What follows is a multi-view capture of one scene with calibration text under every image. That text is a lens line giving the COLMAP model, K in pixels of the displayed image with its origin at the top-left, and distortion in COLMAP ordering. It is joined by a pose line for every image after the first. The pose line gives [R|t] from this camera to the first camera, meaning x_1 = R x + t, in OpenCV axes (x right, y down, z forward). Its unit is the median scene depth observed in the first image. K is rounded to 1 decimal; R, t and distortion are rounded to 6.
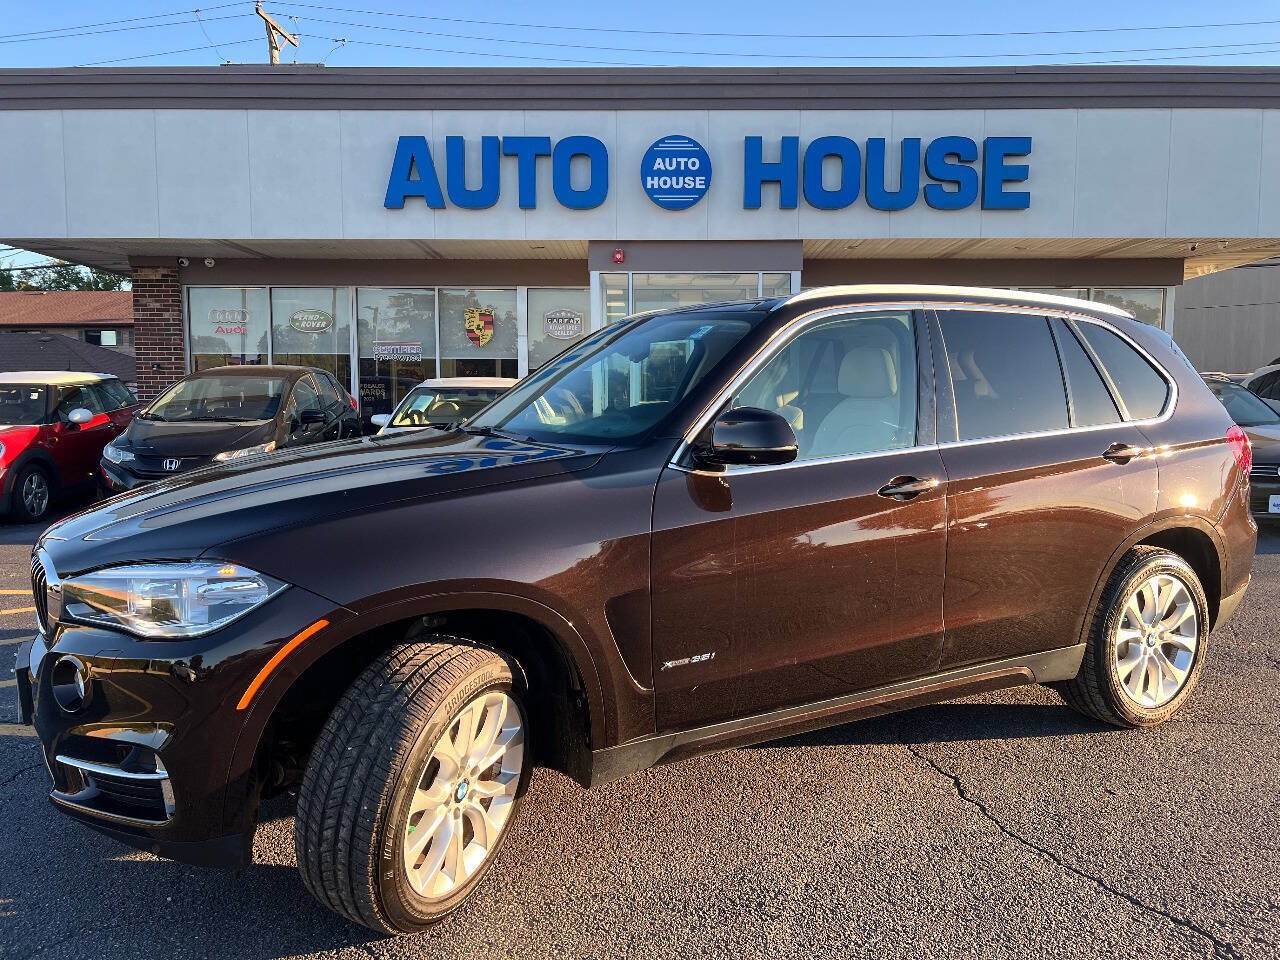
lens RADIAL K [[958.3, 0, 644.1], [0, 958.3, 491.5], [0, 0, 1]] dist [0.051936, -0.061698]
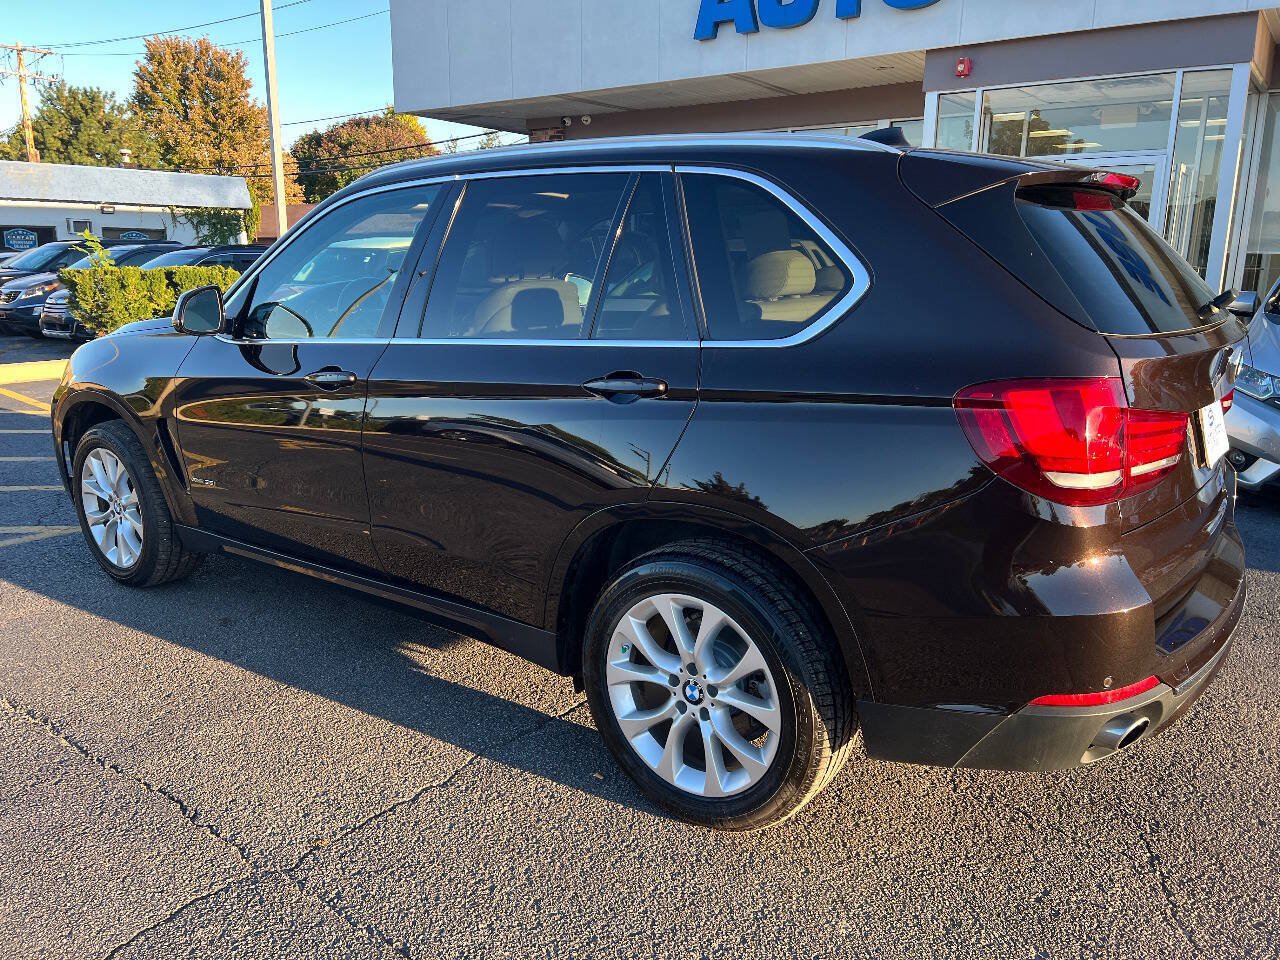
lens RADIAL K [[958.3, 0, 633.6], [0, 958.3, 472.9], [0, 0, 1]] dist [0.051936, -0.061698]
pose [[0.803922, 0.137018, -0.578736, 0.250306], [-0.060176, 0.986846, 0.150049, -0.033522], [0.591683, -0.085801, 0.801592, 0.227964]]
